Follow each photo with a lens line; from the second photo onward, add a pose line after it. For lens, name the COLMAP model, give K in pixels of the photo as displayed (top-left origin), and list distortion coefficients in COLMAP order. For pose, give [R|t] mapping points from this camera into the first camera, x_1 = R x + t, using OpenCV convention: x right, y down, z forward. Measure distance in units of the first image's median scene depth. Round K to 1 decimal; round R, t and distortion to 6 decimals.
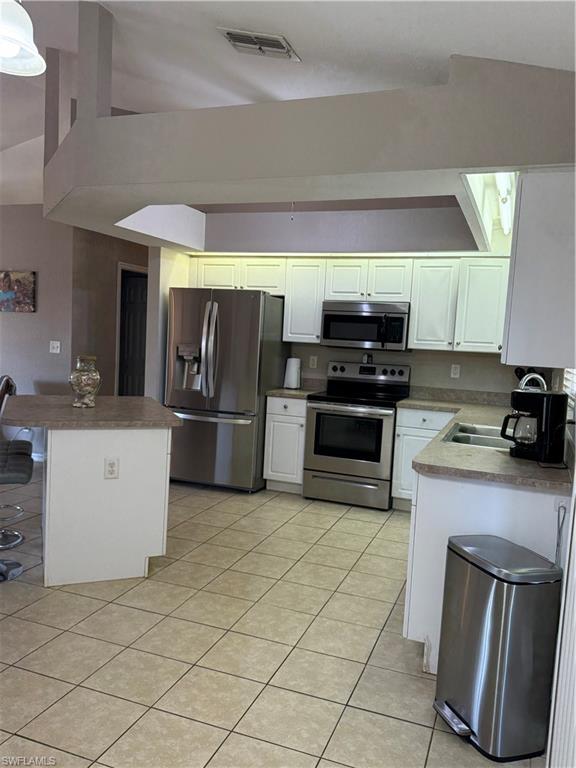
lens RADIAL K [[607.5, 0, 287.0], [0, 607.5, 384.9], [0, 0, 1]] dist [0.066307, -0.105305]
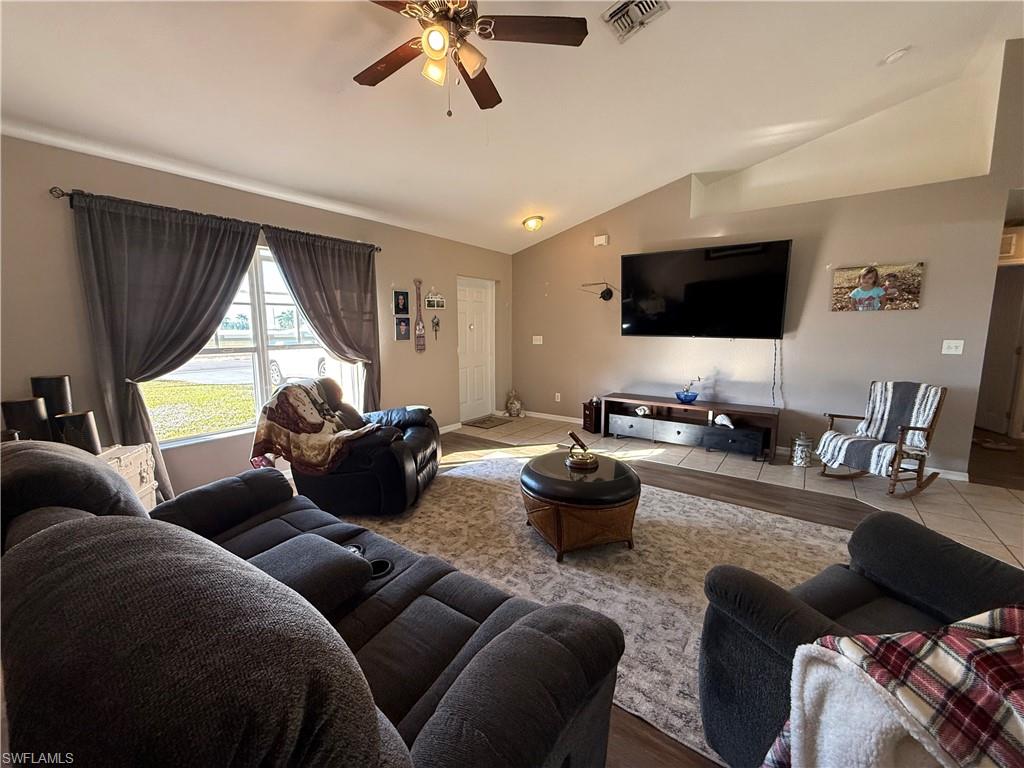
lens RADIAL K [[404.5, 0, 506.7], [0, 404.5, 379.8], [0, 0, 1]] dist [0.002173, 0.000372]
pose [[0.959567, -0.021442, -0.280661, -0.812620], [0.032176, 0.998914, 0.033692, -0.054132], [0.279634, -0.041360, 0.959215, 0.262208]]
